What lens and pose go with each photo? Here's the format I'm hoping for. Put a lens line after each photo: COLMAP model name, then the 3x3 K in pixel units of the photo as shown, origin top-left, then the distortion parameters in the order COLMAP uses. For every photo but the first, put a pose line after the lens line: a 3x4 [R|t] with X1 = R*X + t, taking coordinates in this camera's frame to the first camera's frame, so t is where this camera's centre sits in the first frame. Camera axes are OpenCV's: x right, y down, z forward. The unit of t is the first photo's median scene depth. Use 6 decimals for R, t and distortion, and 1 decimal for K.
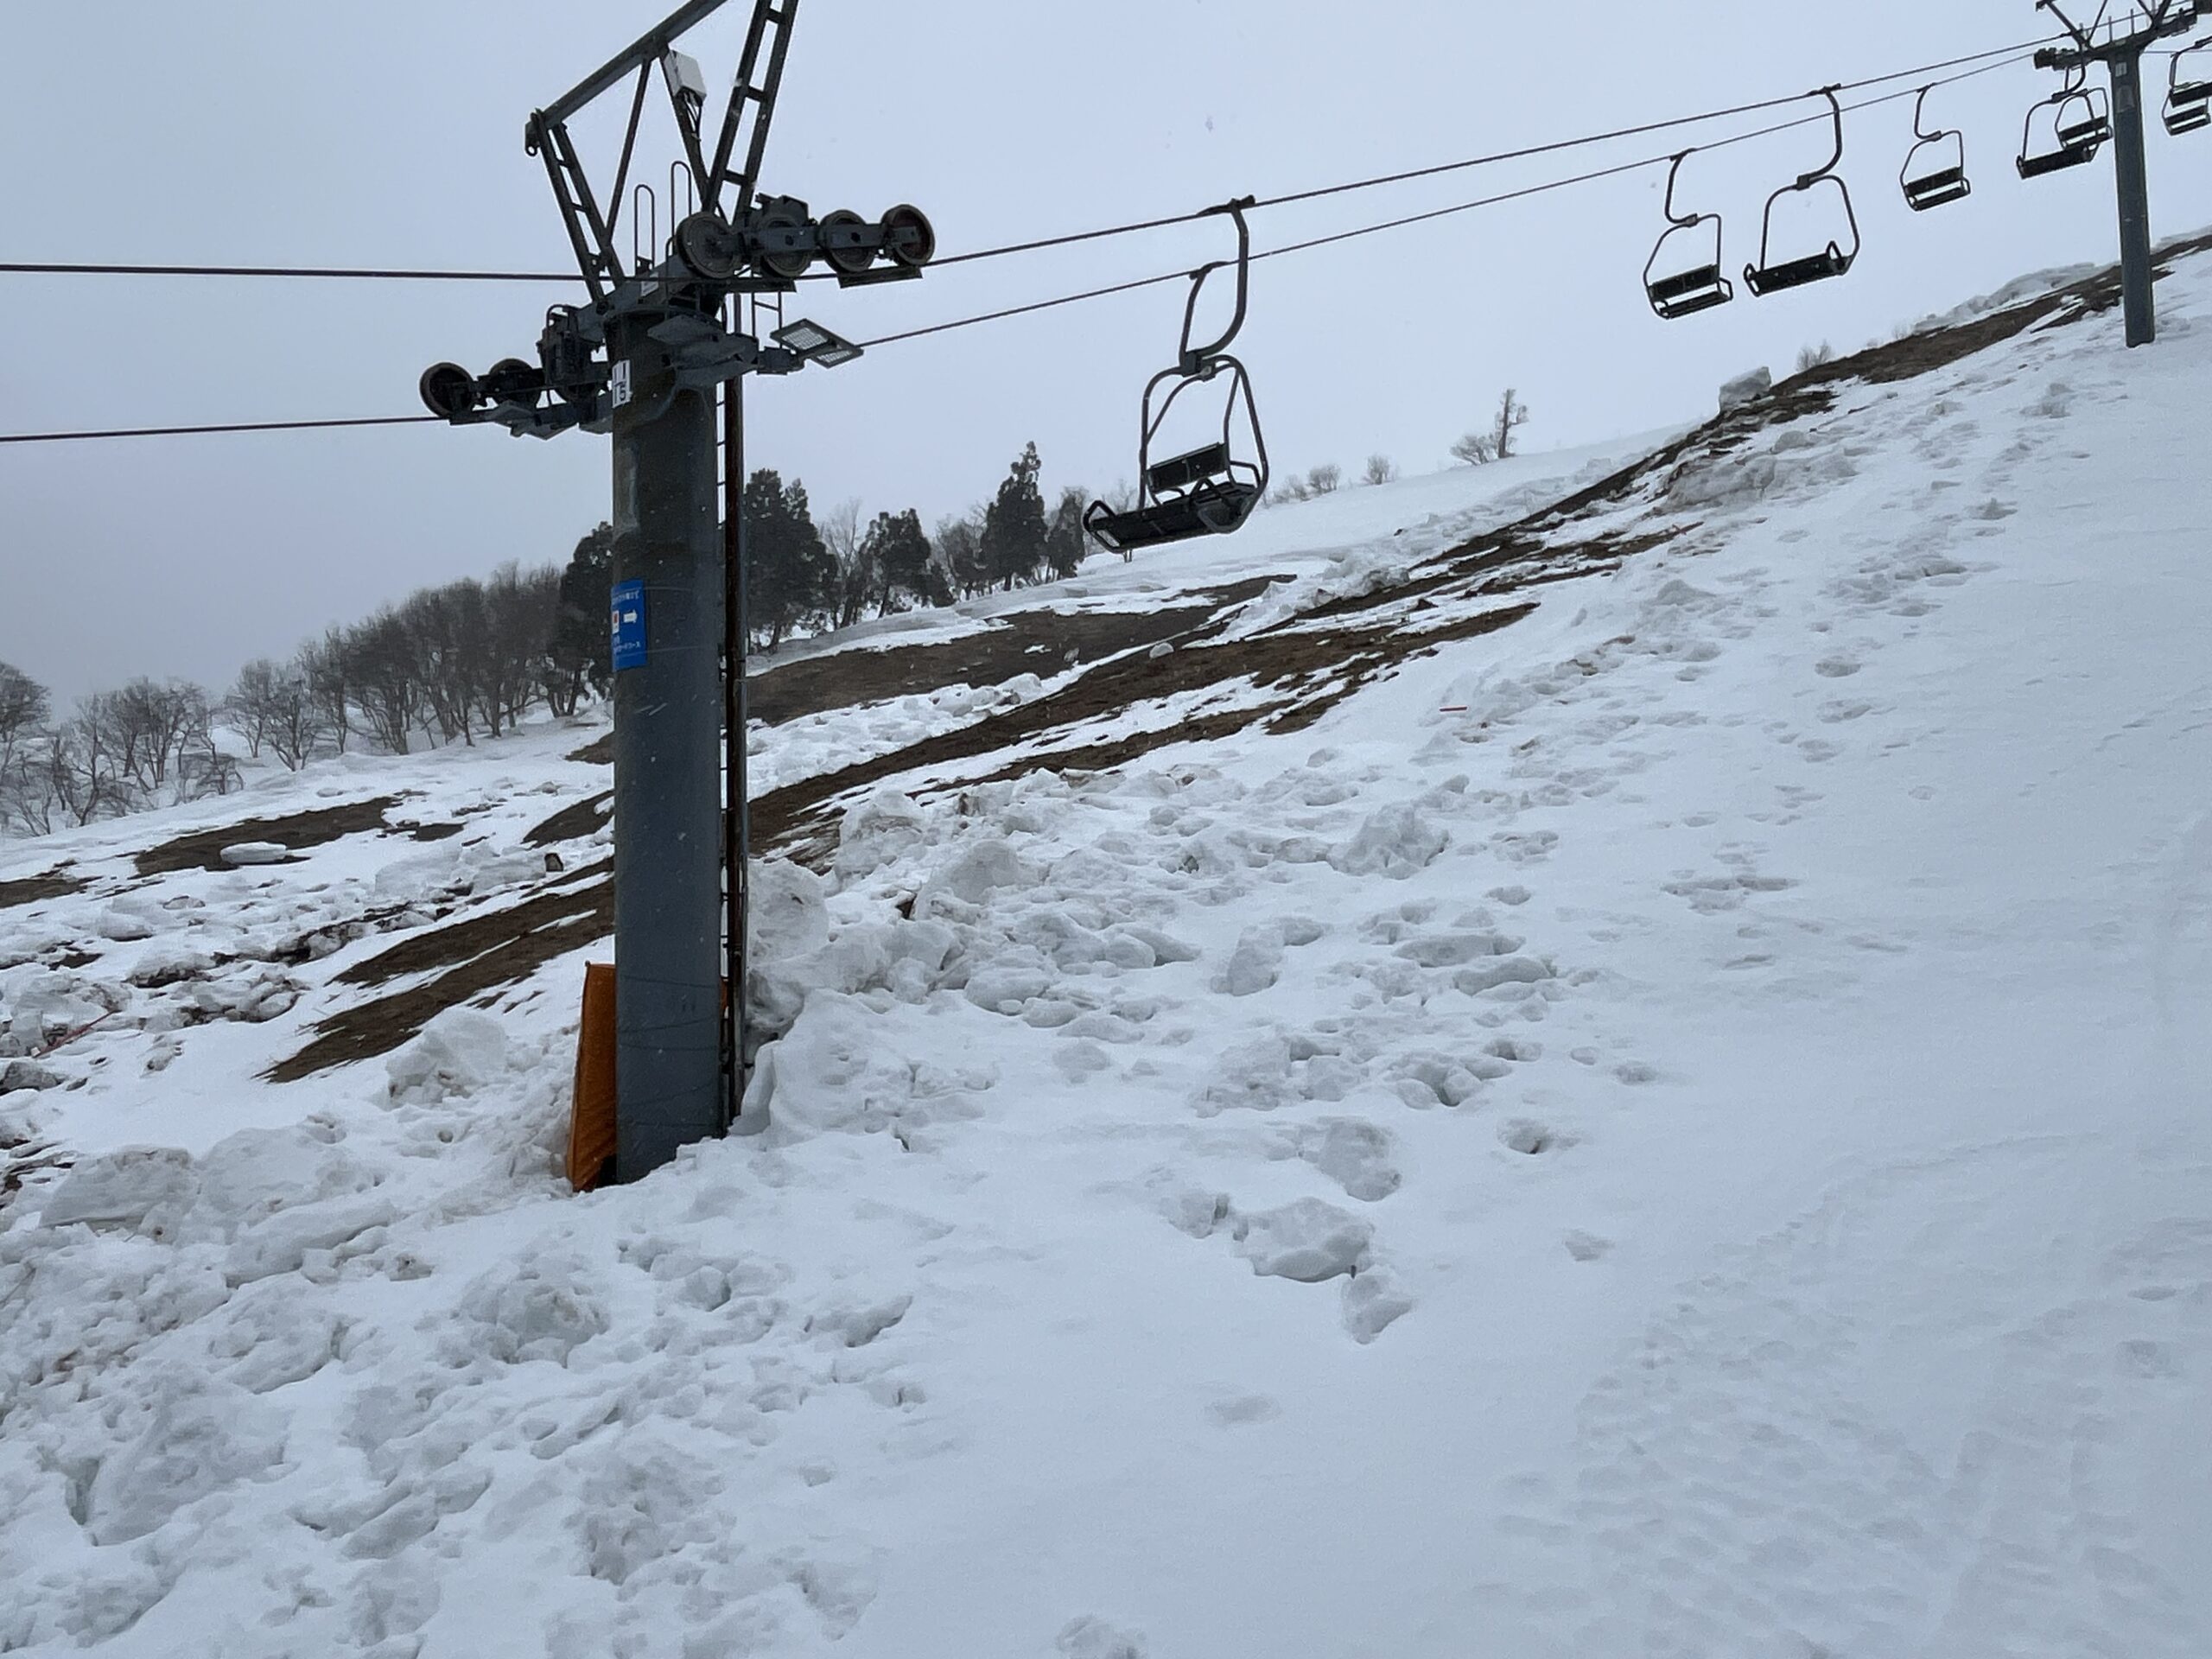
lens RADIAL K [[1669.7, 0, 1106.0], [0, 1669.7, 829.5], [0, 0, 1]] dist [-0.009589, -0.001833]
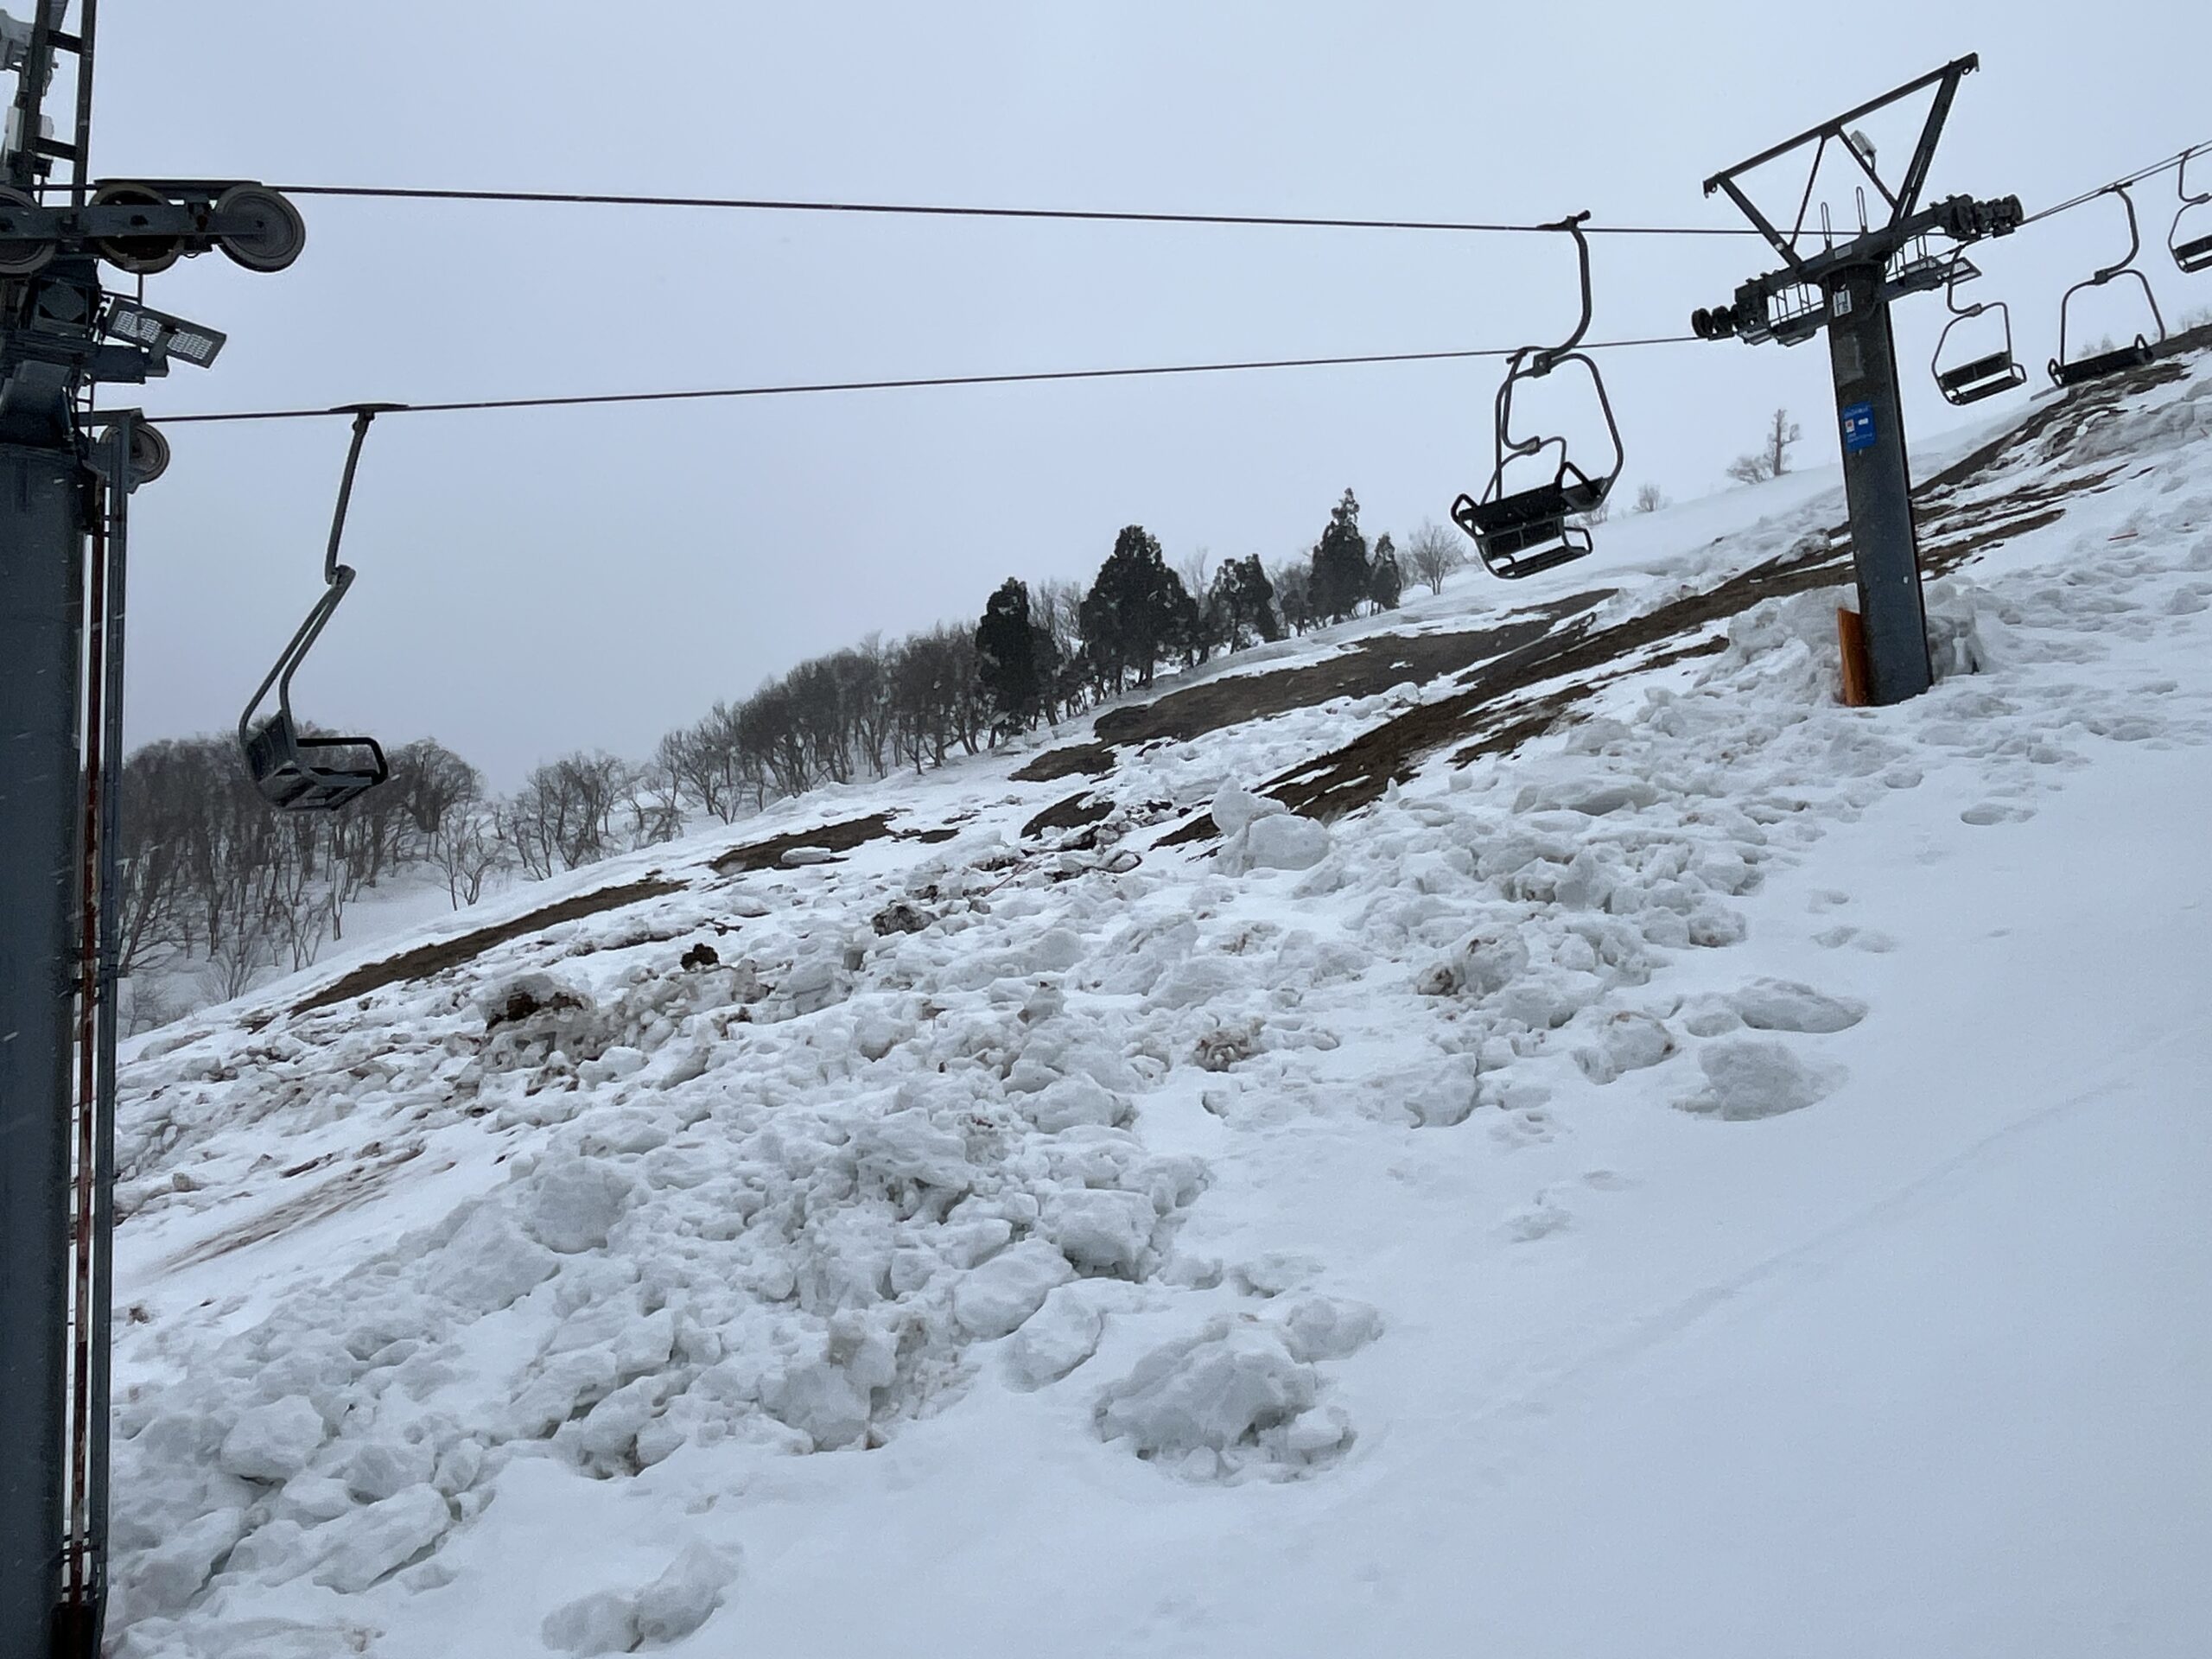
lens RADIAL K [[1669.7, 0, 1106.0], [0, 1669.7, 829.5], [0, 0, 1]] dist [-0.009589, -0.001833]
pose [[0.991605, -0.053719, -0.117620, -0.107076], [0.048221, 0.997629, -0.049100, 0.044063], [0.119979, 0.043016, 0.991844, -0.109770]]
